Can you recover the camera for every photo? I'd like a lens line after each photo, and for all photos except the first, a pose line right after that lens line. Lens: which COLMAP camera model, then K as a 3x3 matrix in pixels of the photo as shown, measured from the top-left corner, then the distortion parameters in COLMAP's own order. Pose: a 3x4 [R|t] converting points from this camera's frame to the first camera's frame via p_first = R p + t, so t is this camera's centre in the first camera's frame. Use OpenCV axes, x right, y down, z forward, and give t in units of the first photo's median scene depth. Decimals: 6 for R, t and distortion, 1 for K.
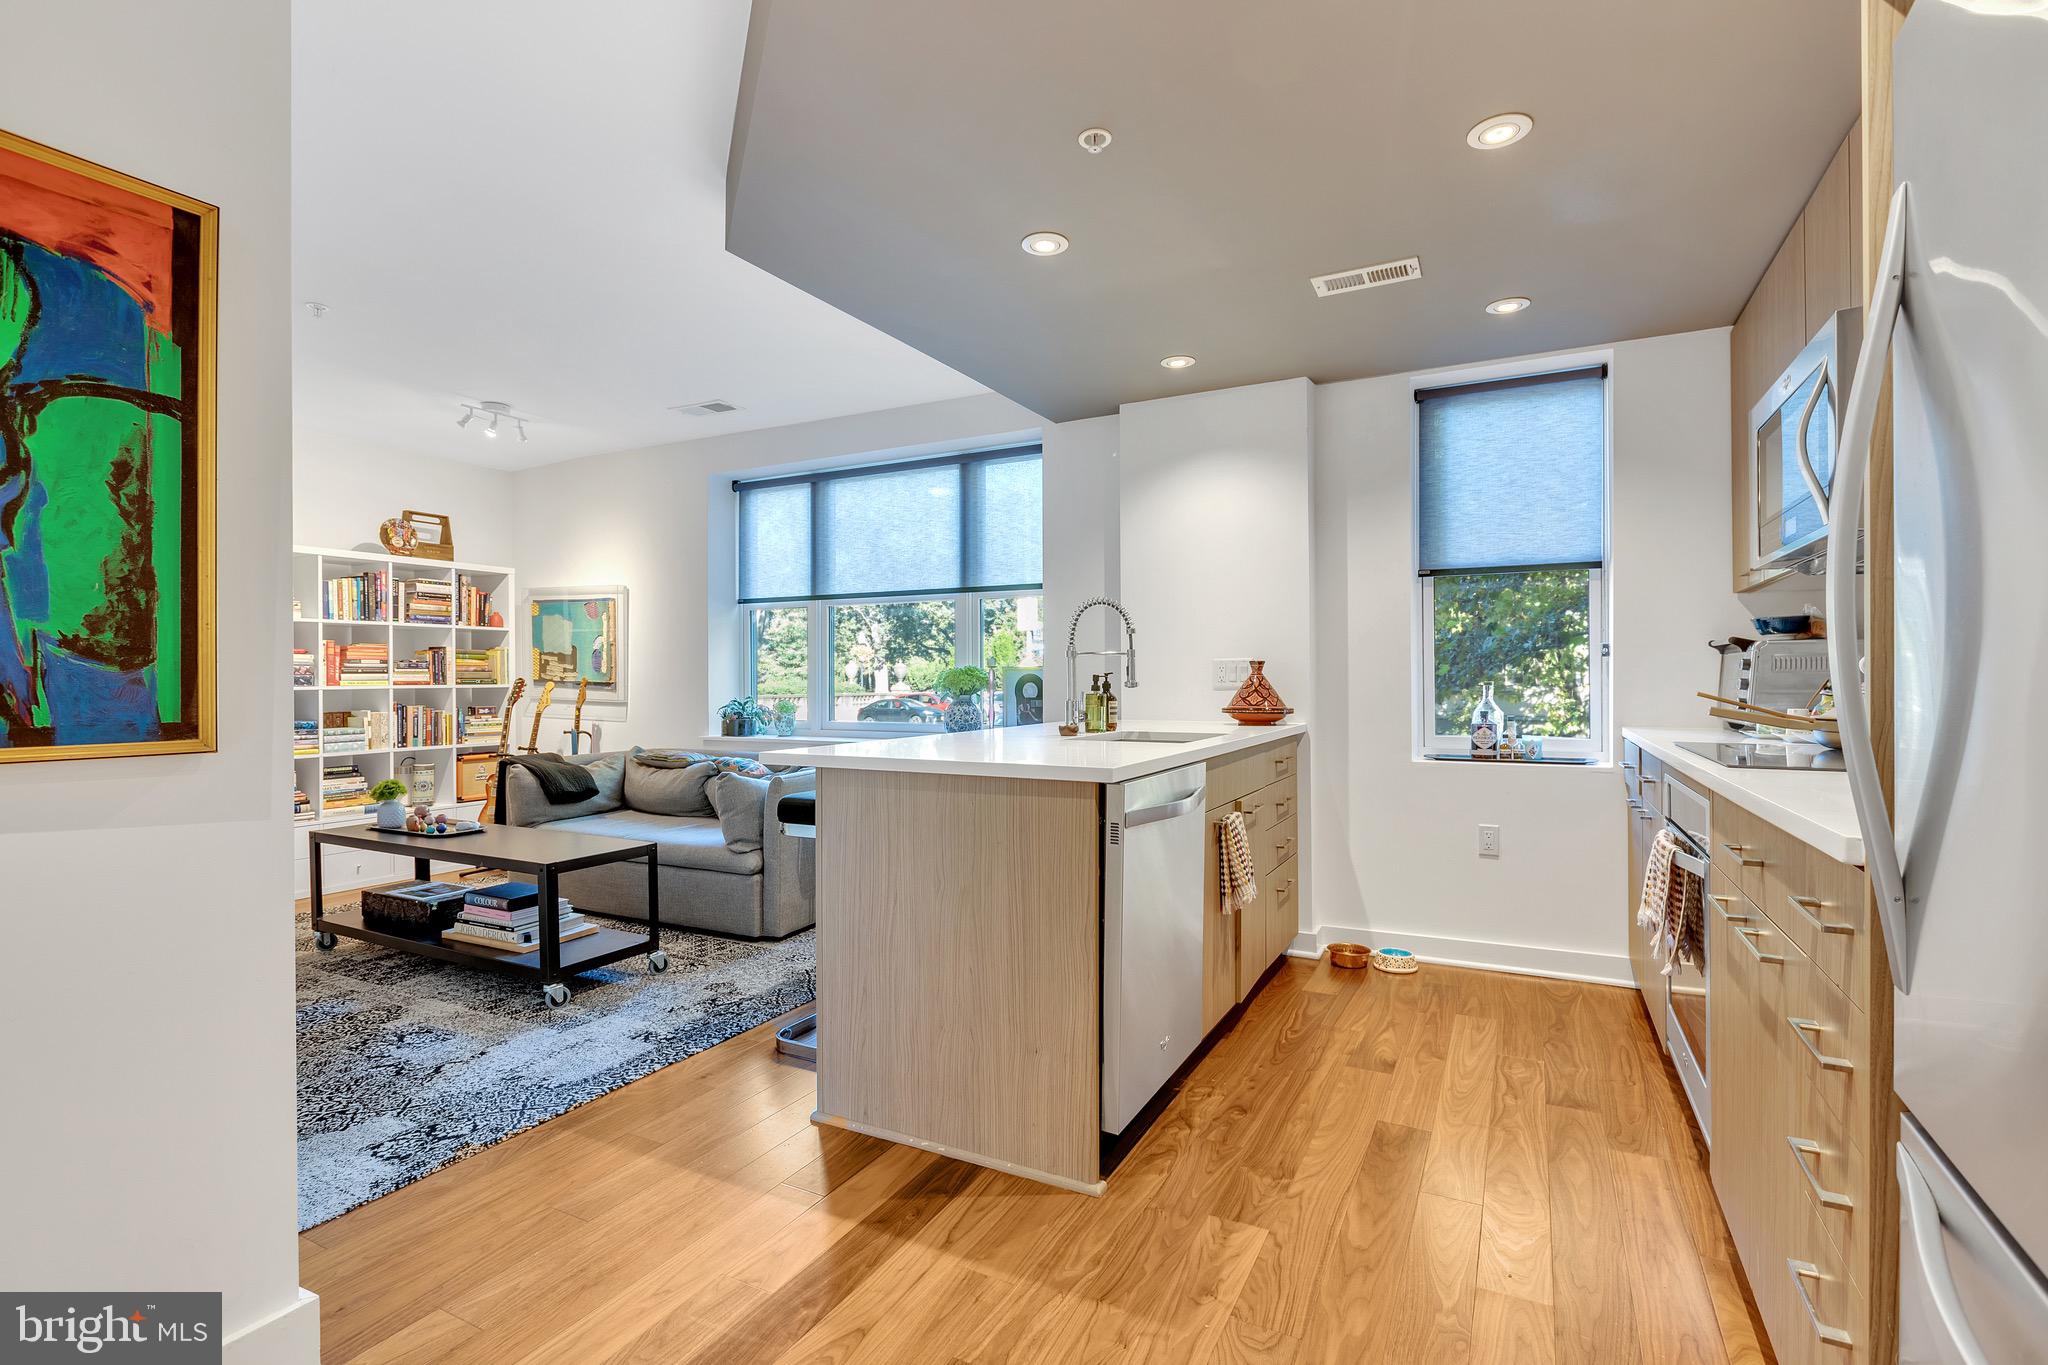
lens RADIAL K [[948.8, 0, 1019.7], [0, 948.8, 681.4], [0, 0, 1]] dist [-0.001036, 0.000165]
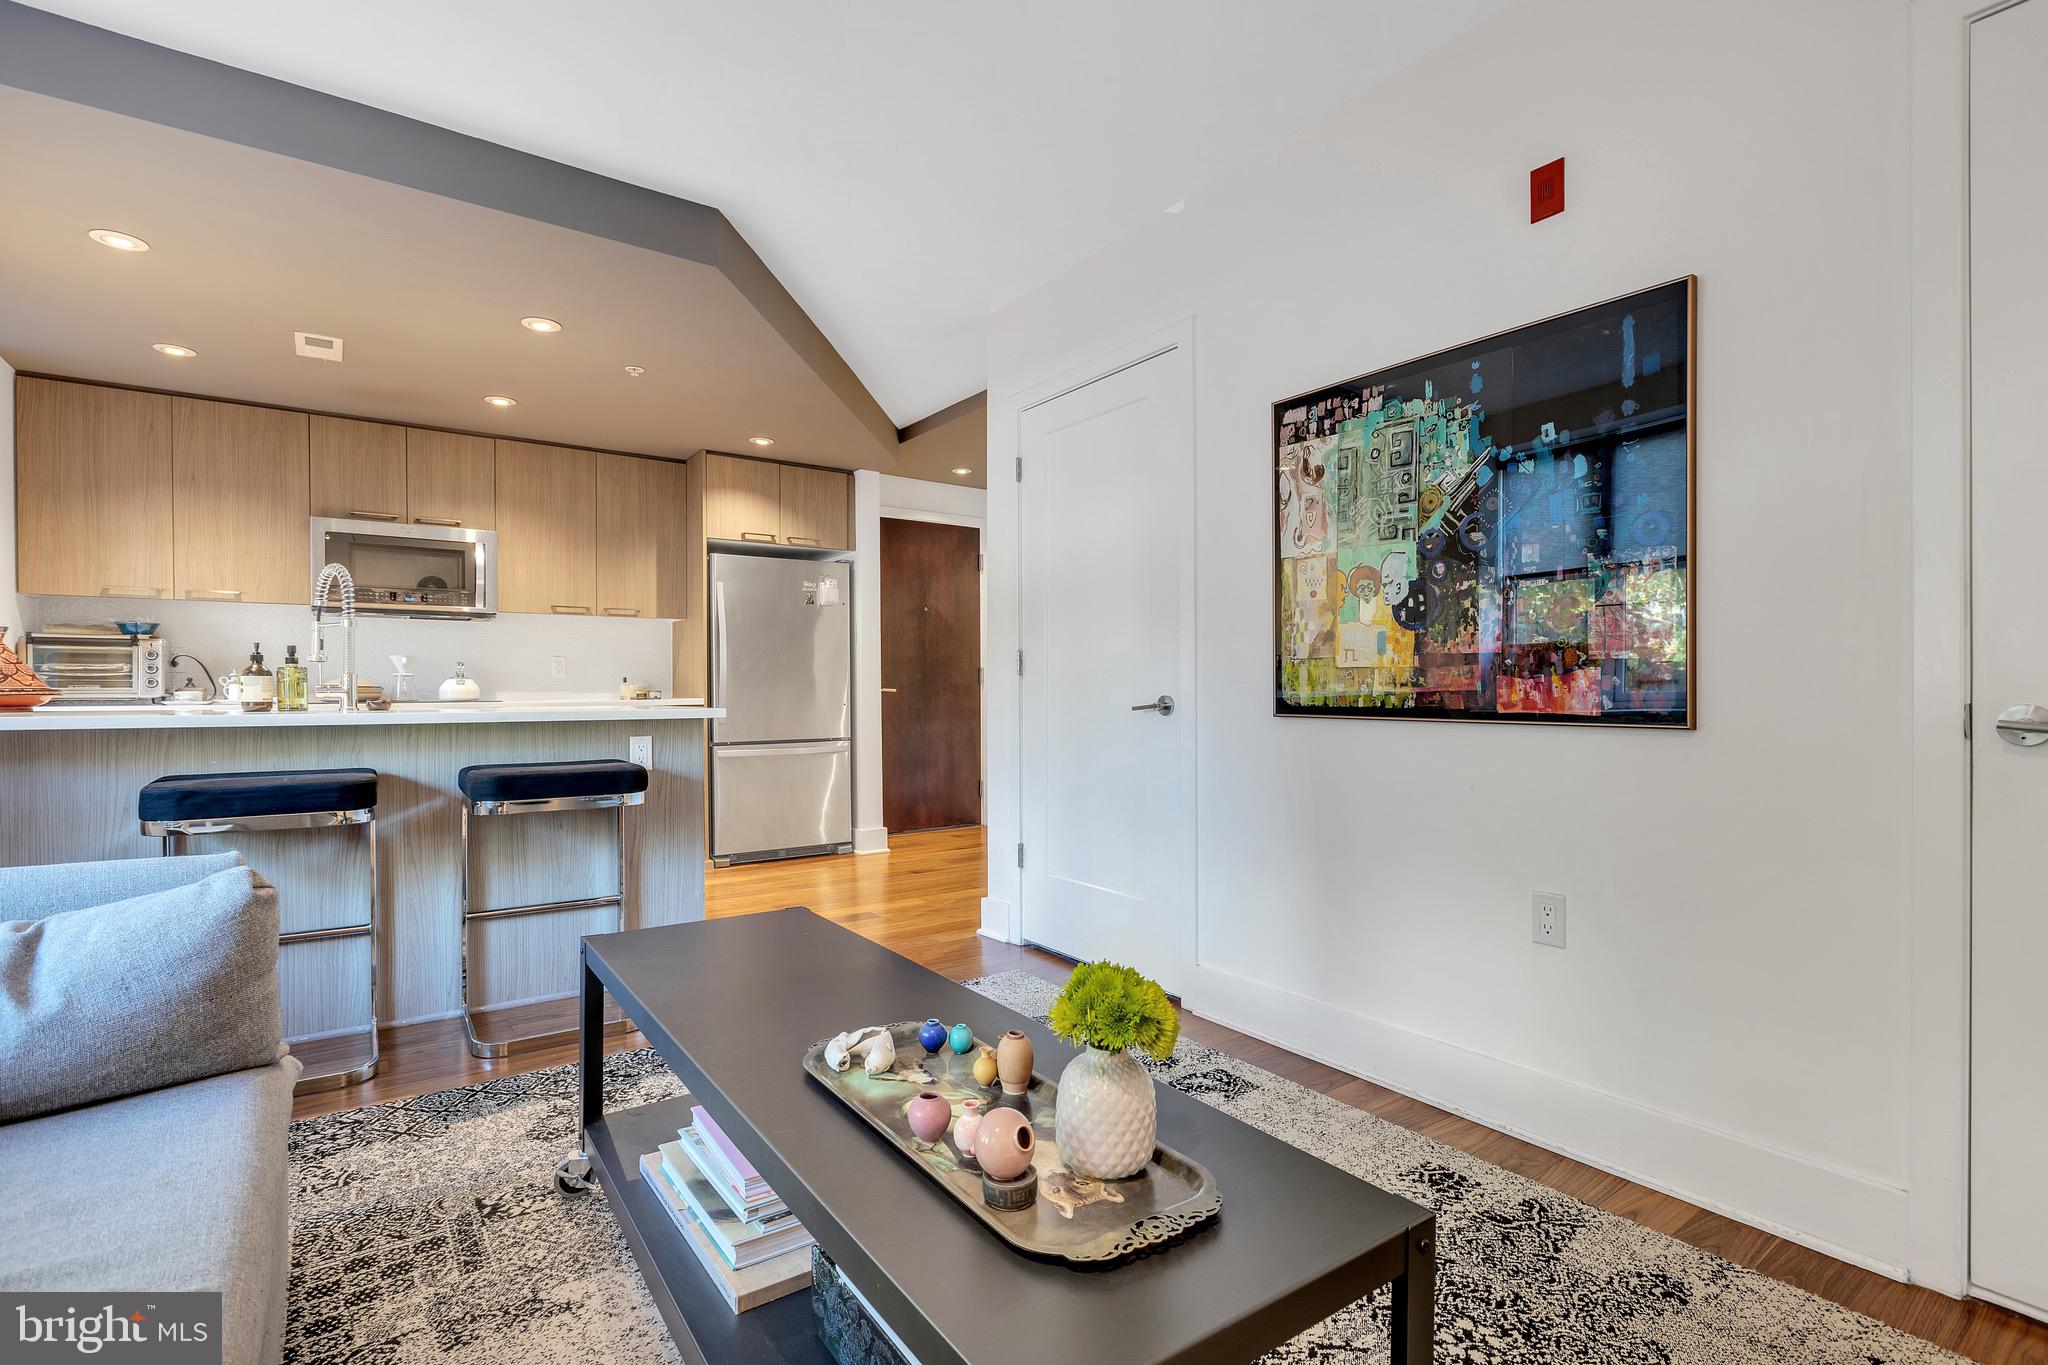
lens RADIAL K [[948.8, 0, 1019.7], [0, 948.8, 681.4], [0, 0, 1]] dist [-0.001036, 0.000165]
pose [[-0.893840, 0.010257, 0.448269, -0.596399], [0.006449, 0.999929, -0.010021, 0.026292], [-0.448340, -0.006067, -0.893842, 0.974688]]
